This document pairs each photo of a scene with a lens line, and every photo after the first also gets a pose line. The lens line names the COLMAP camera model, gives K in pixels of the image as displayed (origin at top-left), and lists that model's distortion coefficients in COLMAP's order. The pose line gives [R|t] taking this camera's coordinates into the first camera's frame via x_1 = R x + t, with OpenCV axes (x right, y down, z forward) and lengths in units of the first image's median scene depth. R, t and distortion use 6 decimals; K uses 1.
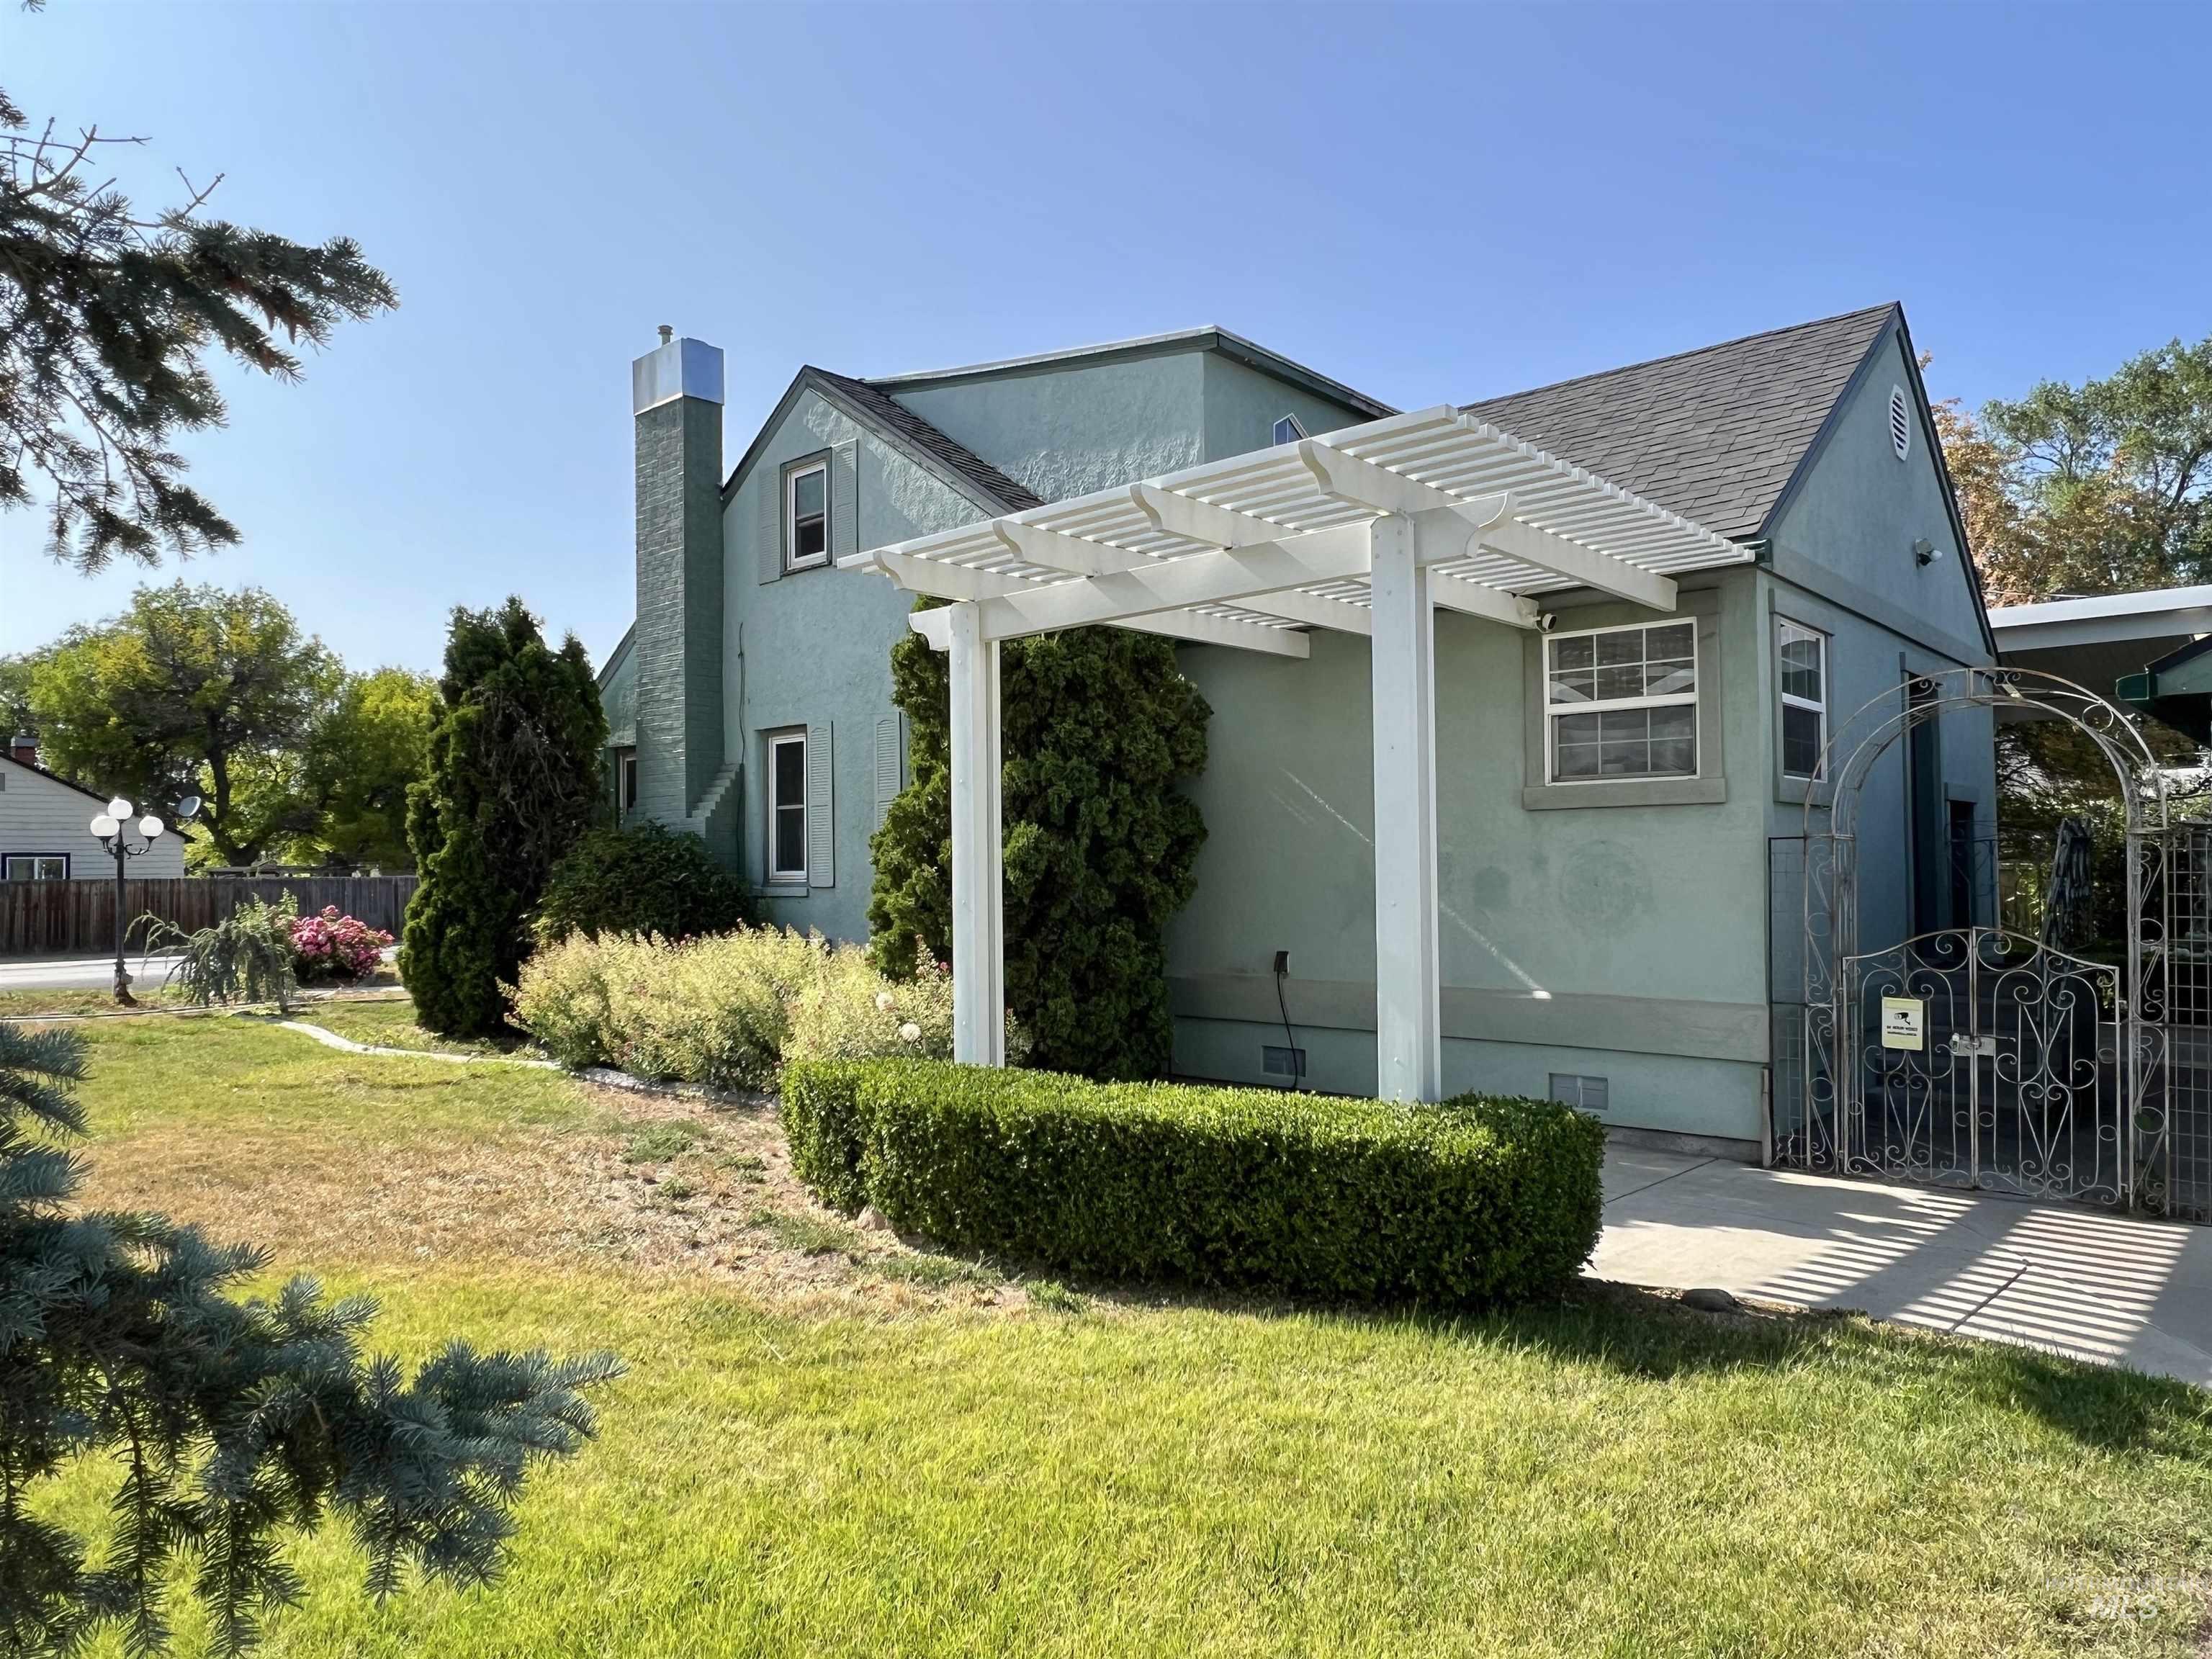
lens RADIAL K [[1429.3, 0, 1106.0], [0, 1429.3, 829.5], [0, 0, 1]] dist [0.014167, 0.000233]
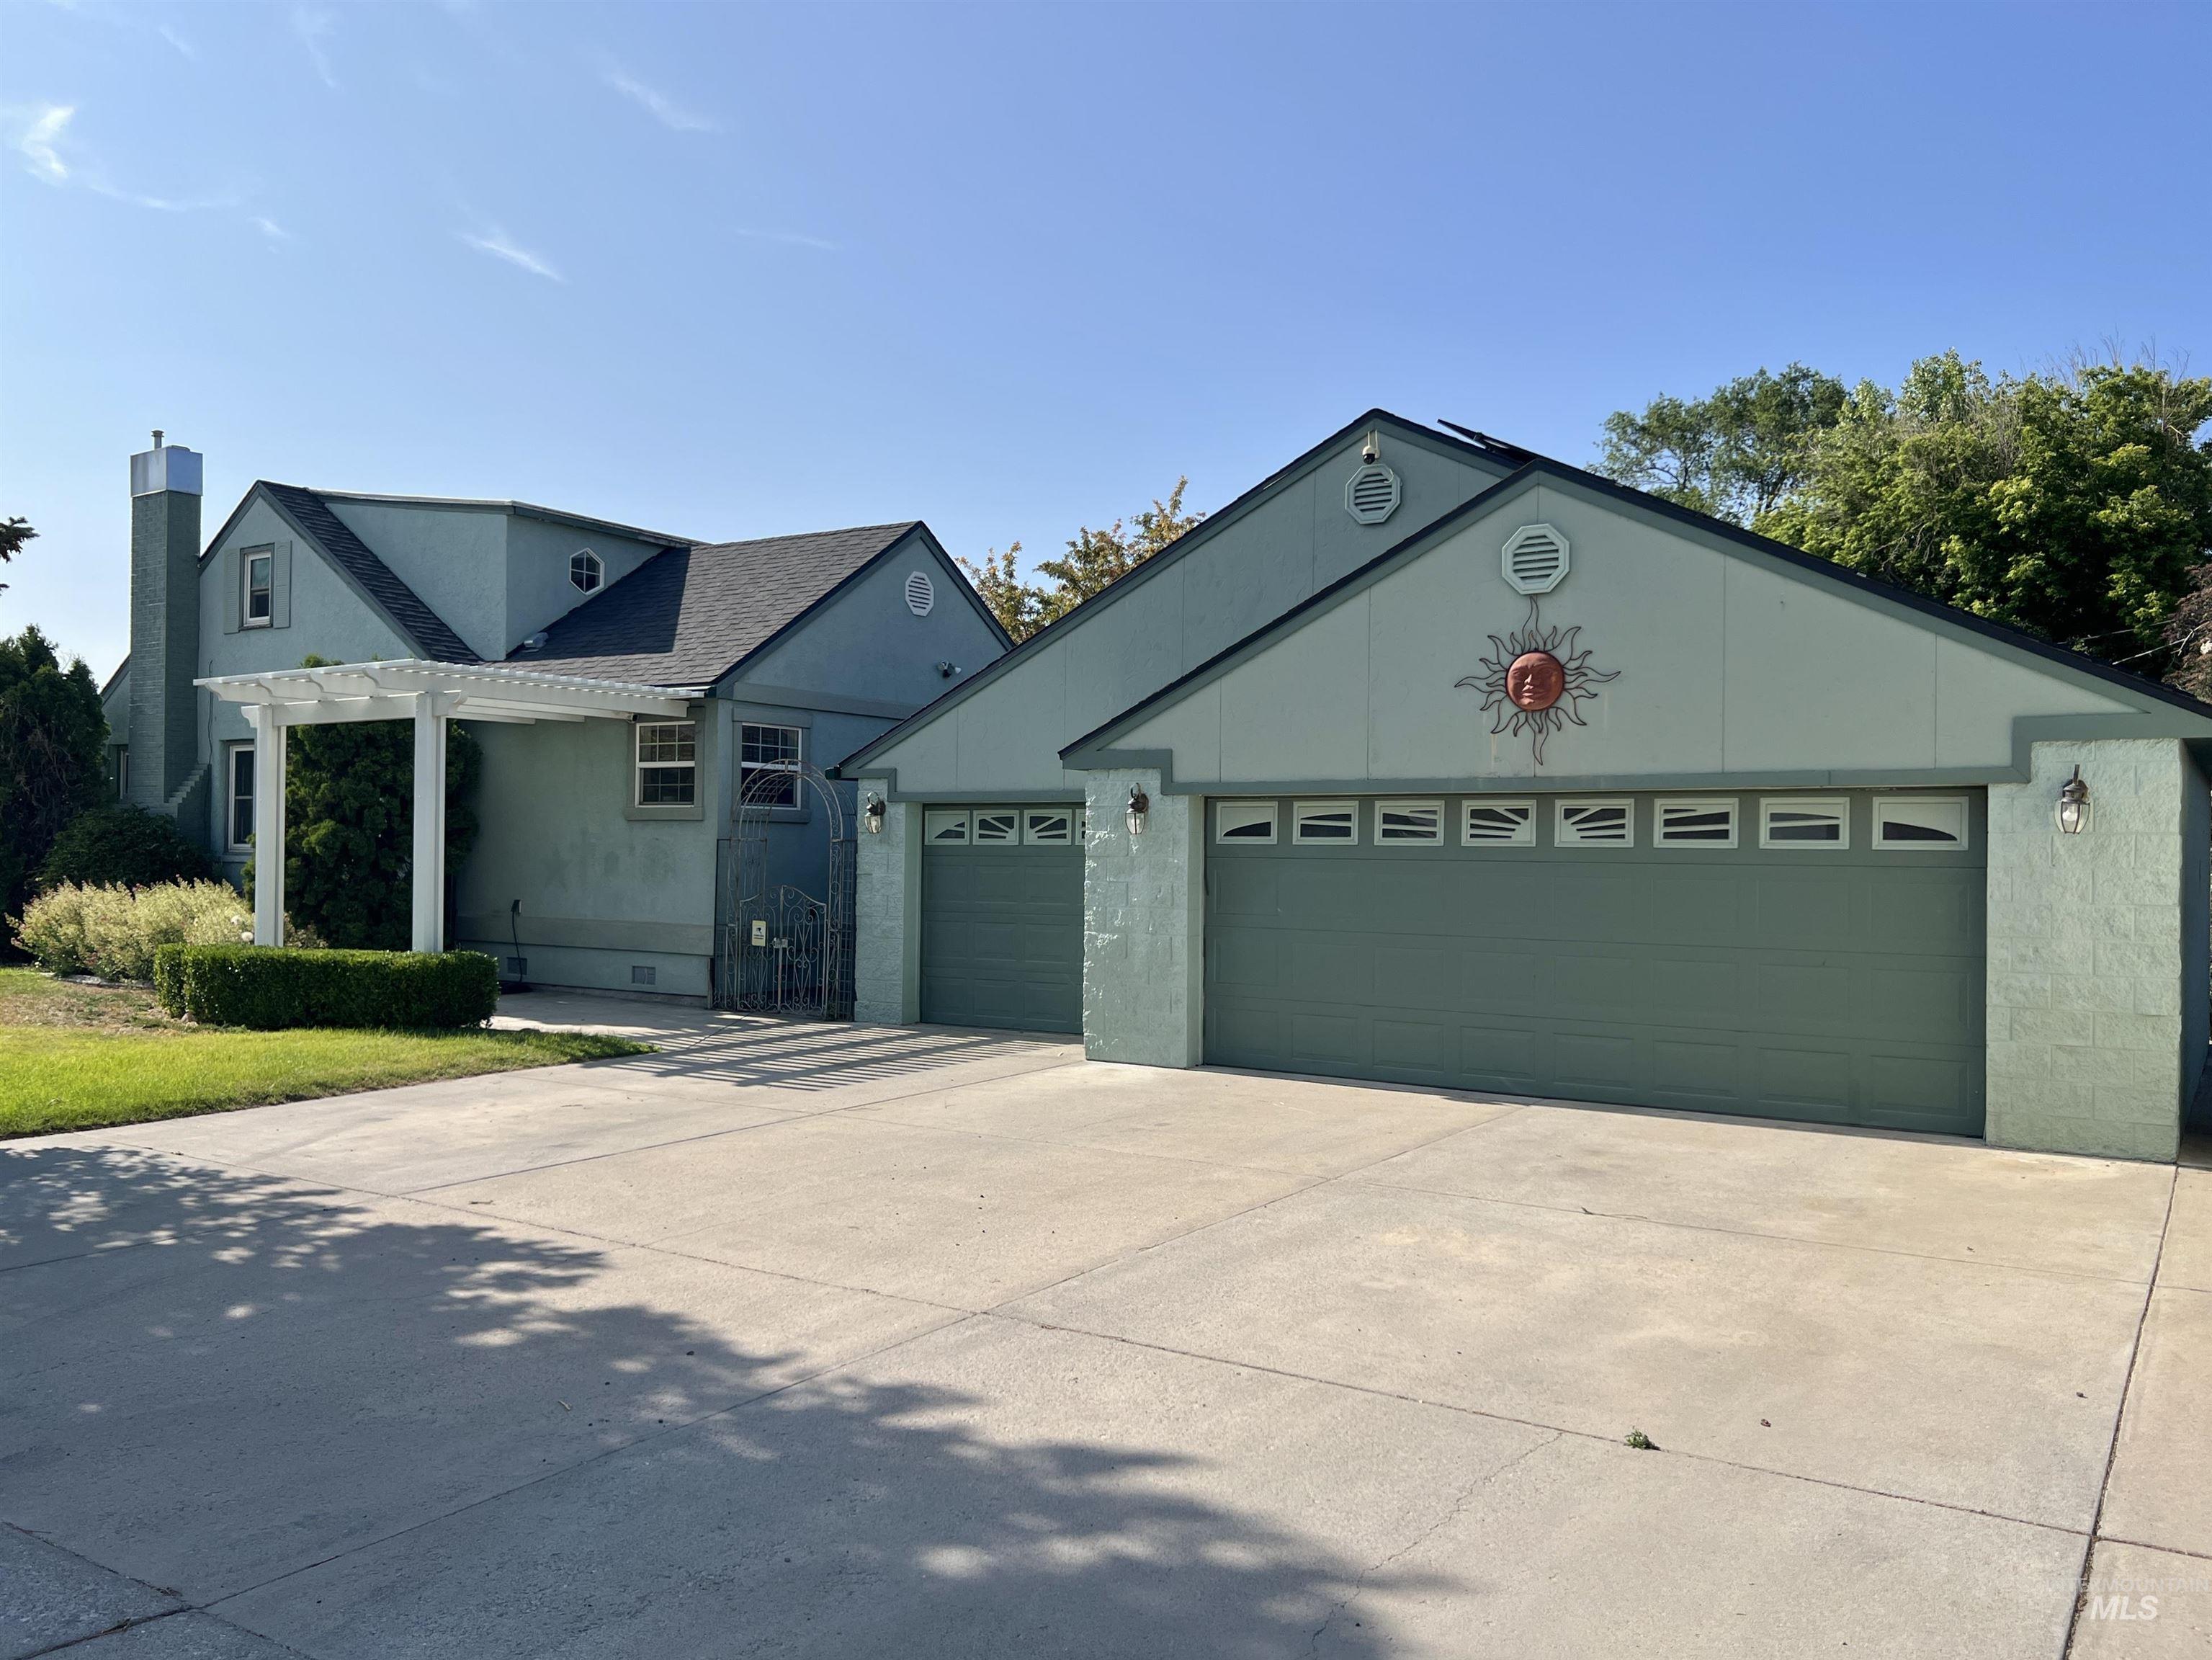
lens RADIAL K [[1701.6, 0, 1106.0], [0, 1701.6, 830.0], [0, 0, 1]] dist [0.027157, -0.012876]
pose [[0.989432, 0.022731, 0.143202, 0.454656], [-0.025185, 0.999565, 0.015352, -0.037936], [-0.142791, -0.018796, 0.989574, -0.935476]]
